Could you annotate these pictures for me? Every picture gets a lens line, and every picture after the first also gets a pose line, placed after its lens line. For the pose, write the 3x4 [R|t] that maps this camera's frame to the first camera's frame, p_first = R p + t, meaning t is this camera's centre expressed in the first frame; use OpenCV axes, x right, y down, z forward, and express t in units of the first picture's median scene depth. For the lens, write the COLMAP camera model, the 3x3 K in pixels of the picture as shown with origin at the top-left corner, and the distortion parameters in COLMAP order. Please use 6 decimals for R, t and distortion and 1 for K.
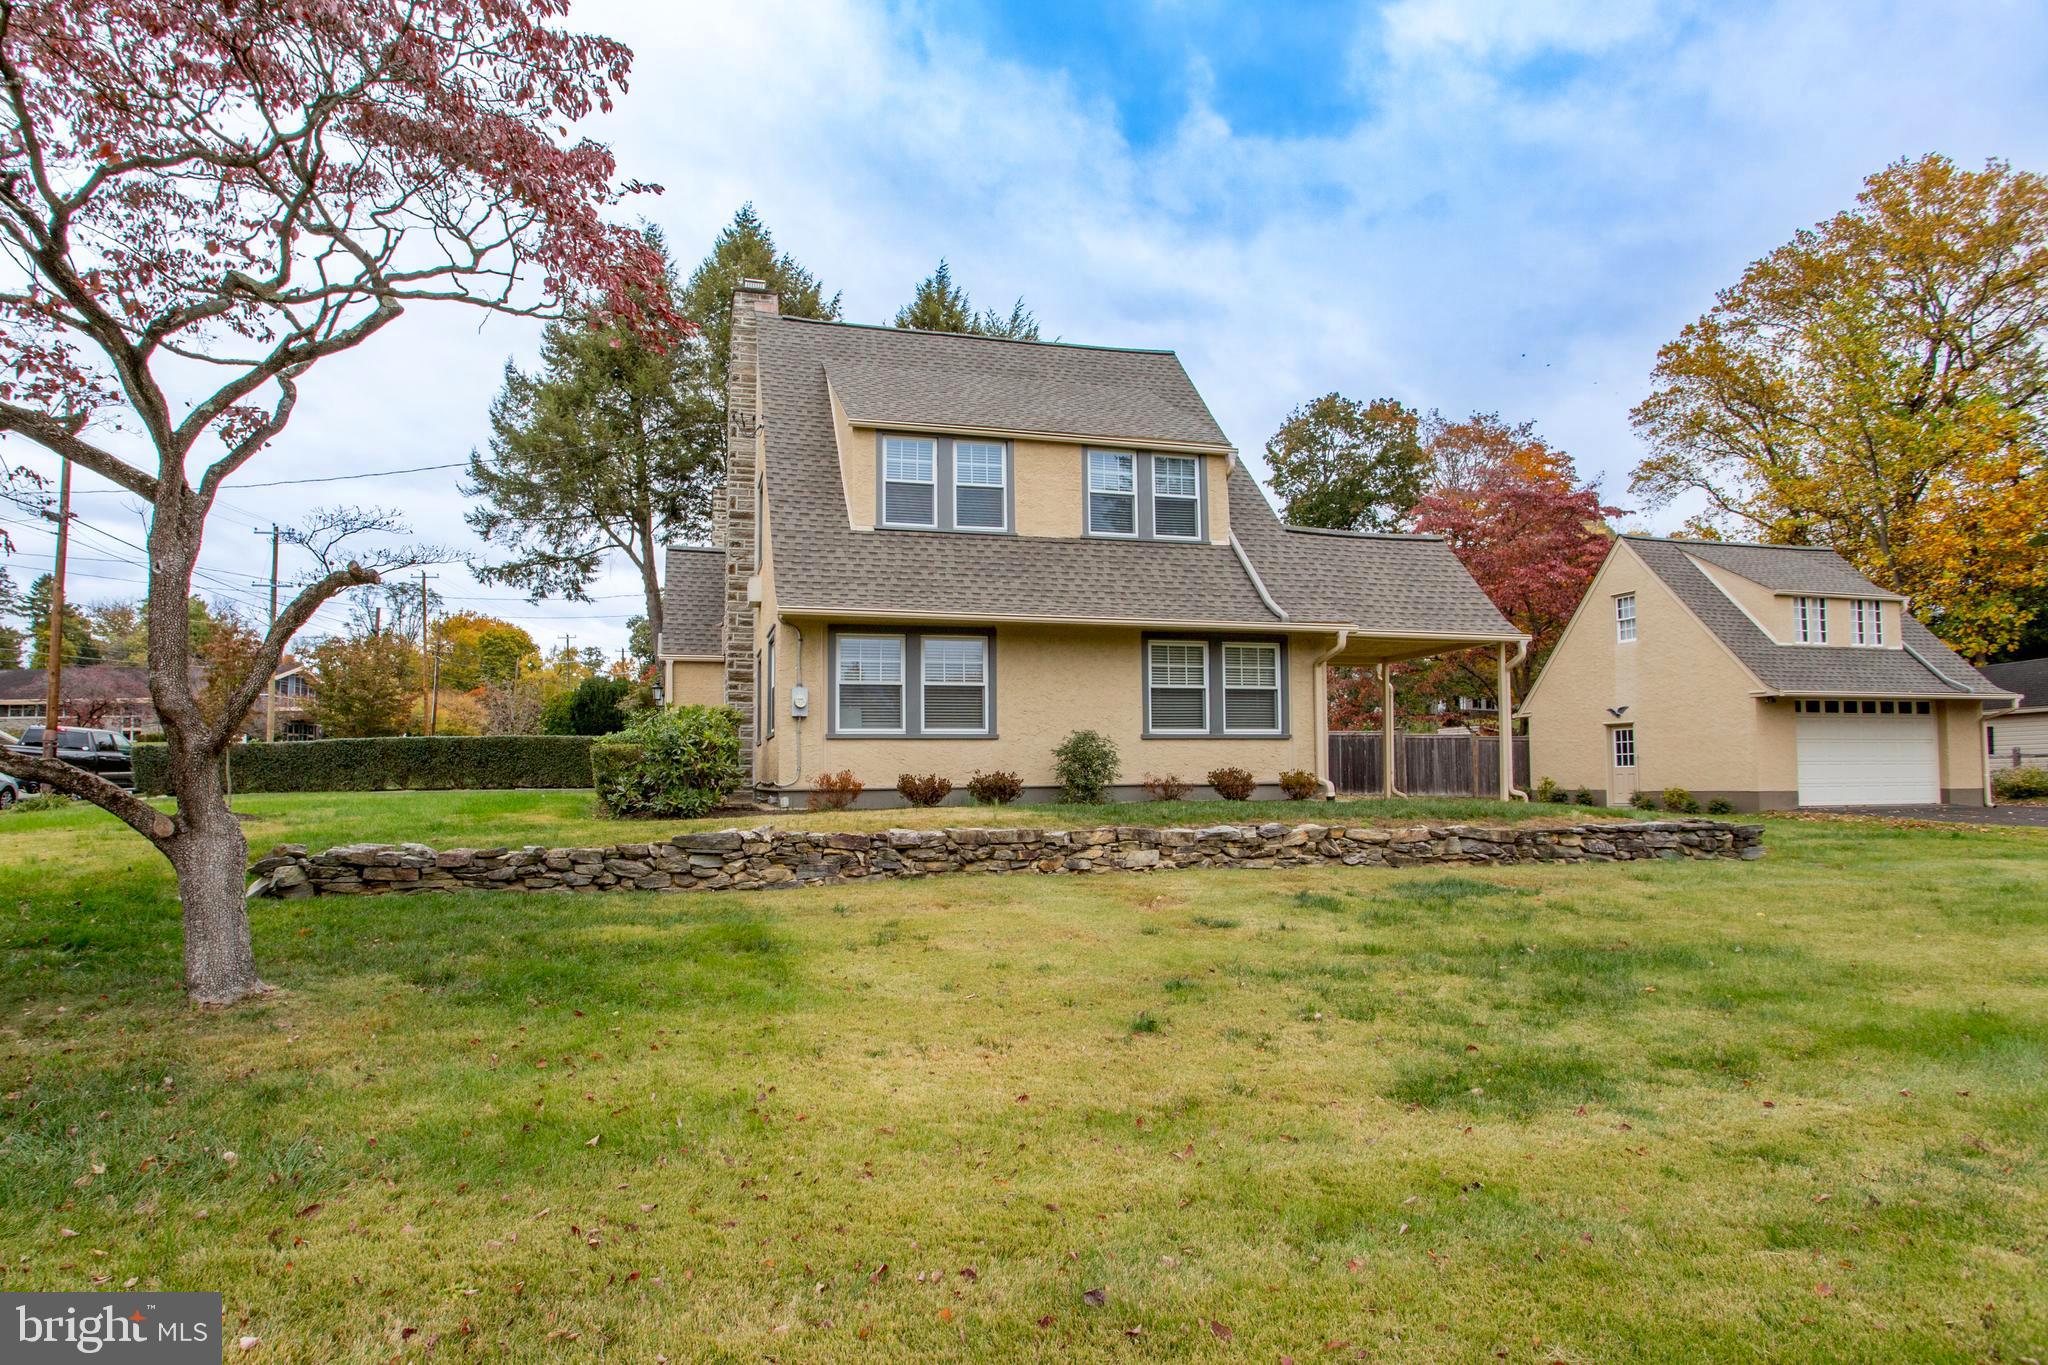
lens RADIAL K [[1063.7, 0, 935.8], [0, 1063.7, 741.7], [0, 0, 1]] dist [-0.079292, 0.035238]
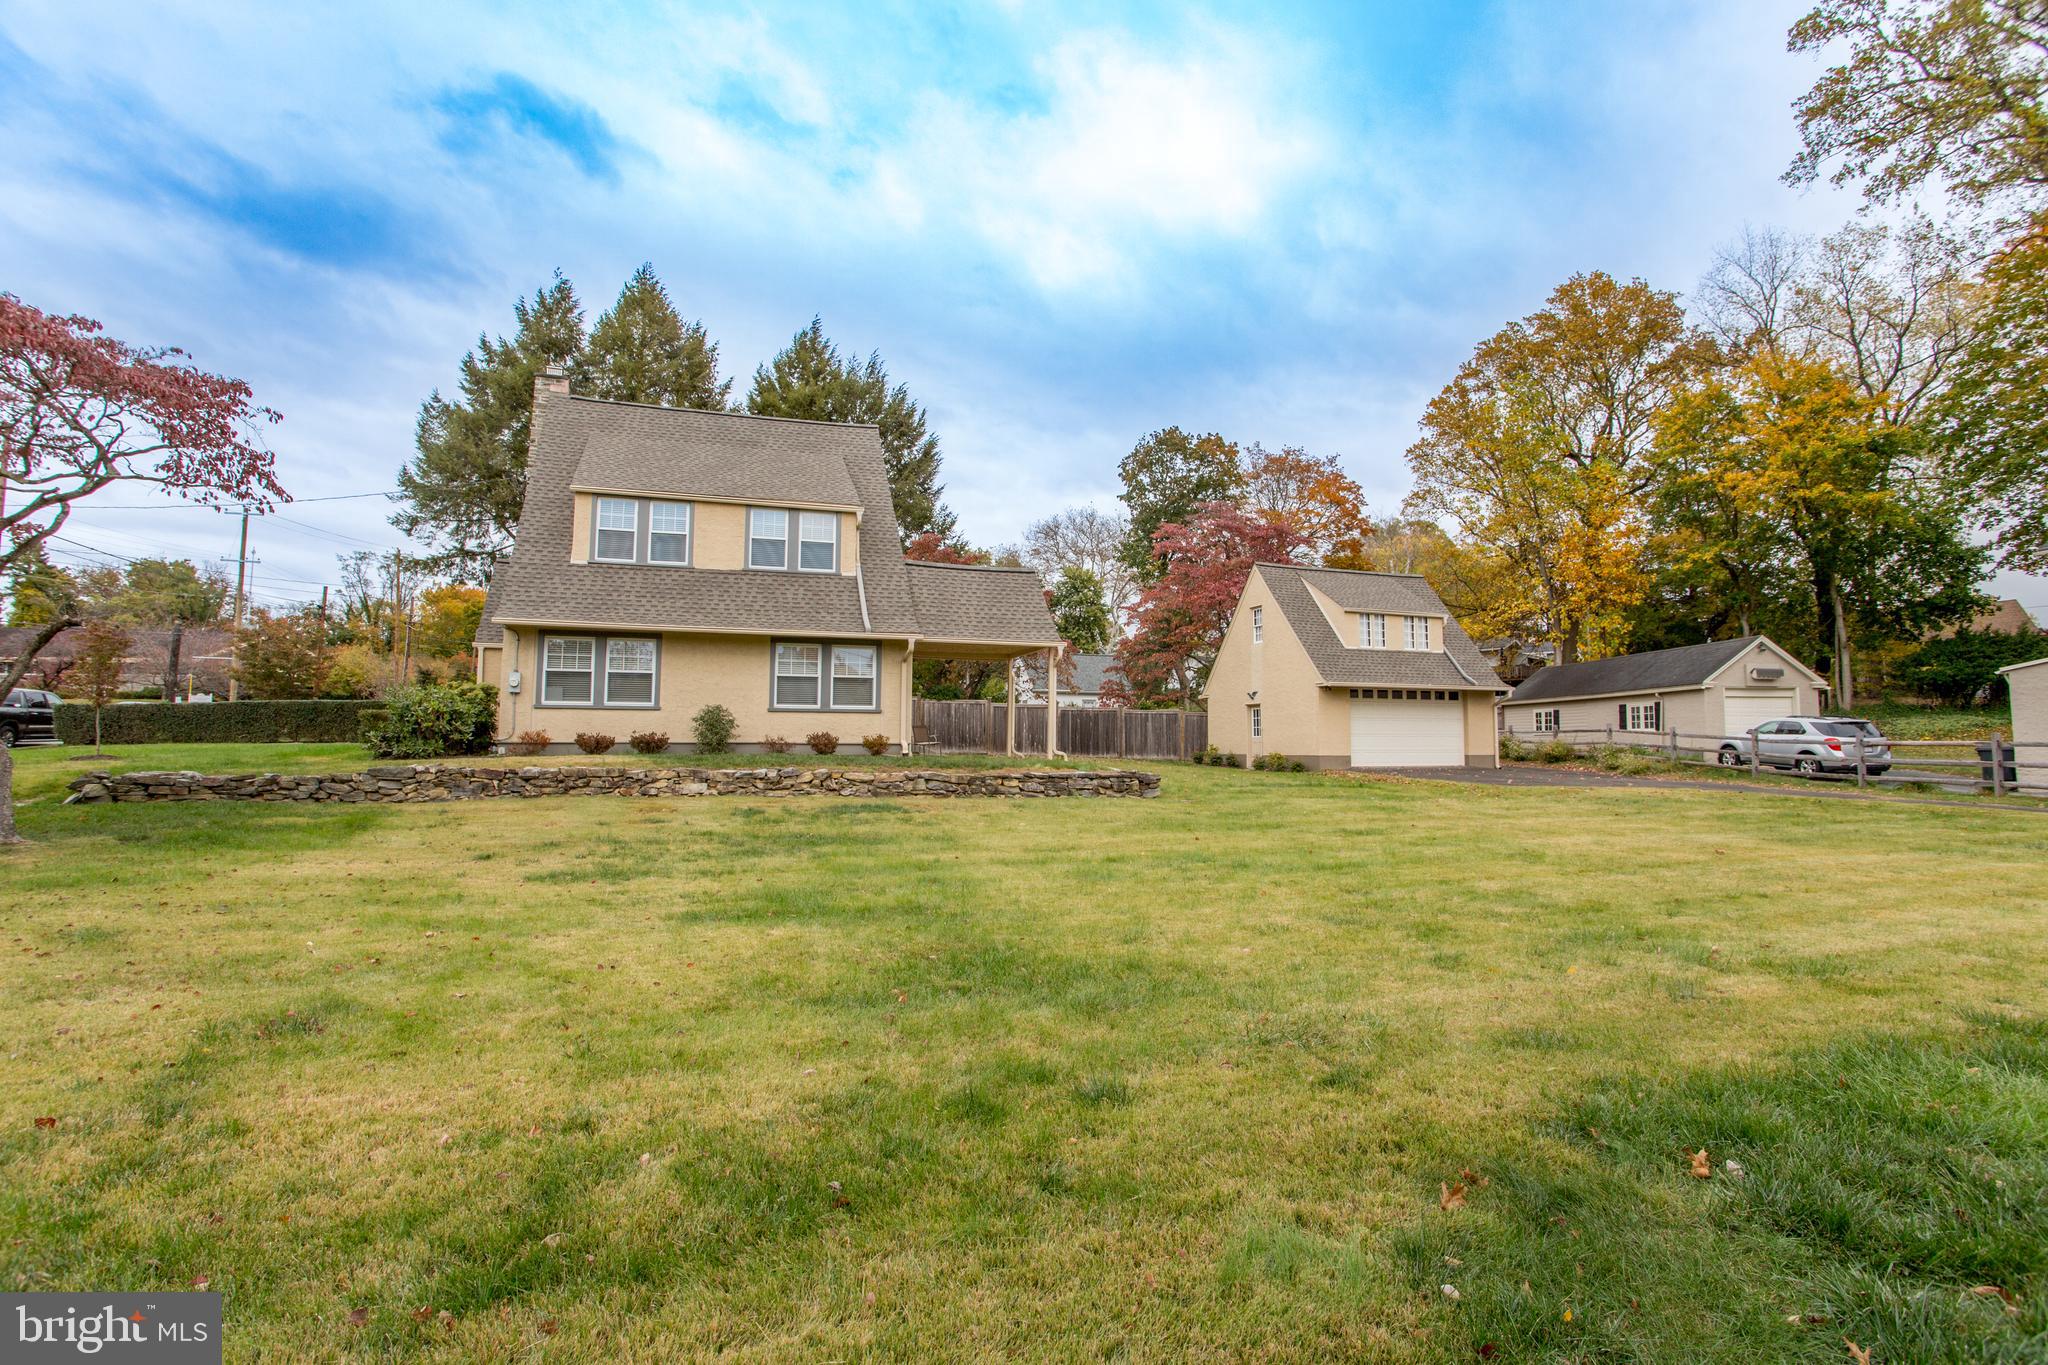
lens RADIAL K [[971.7, 0, 1024.0], [0, 971.7, 682.5], [0, 0, 1]] dist [-0.075940, 0.029765]
pose [[0.994853, 0.016993, 0.099897, 0.364979], [-0.014157, 0.999478, -0.029032, -0.007570], [-0.100338, 0.027469, 0.994574, -0.313068]]
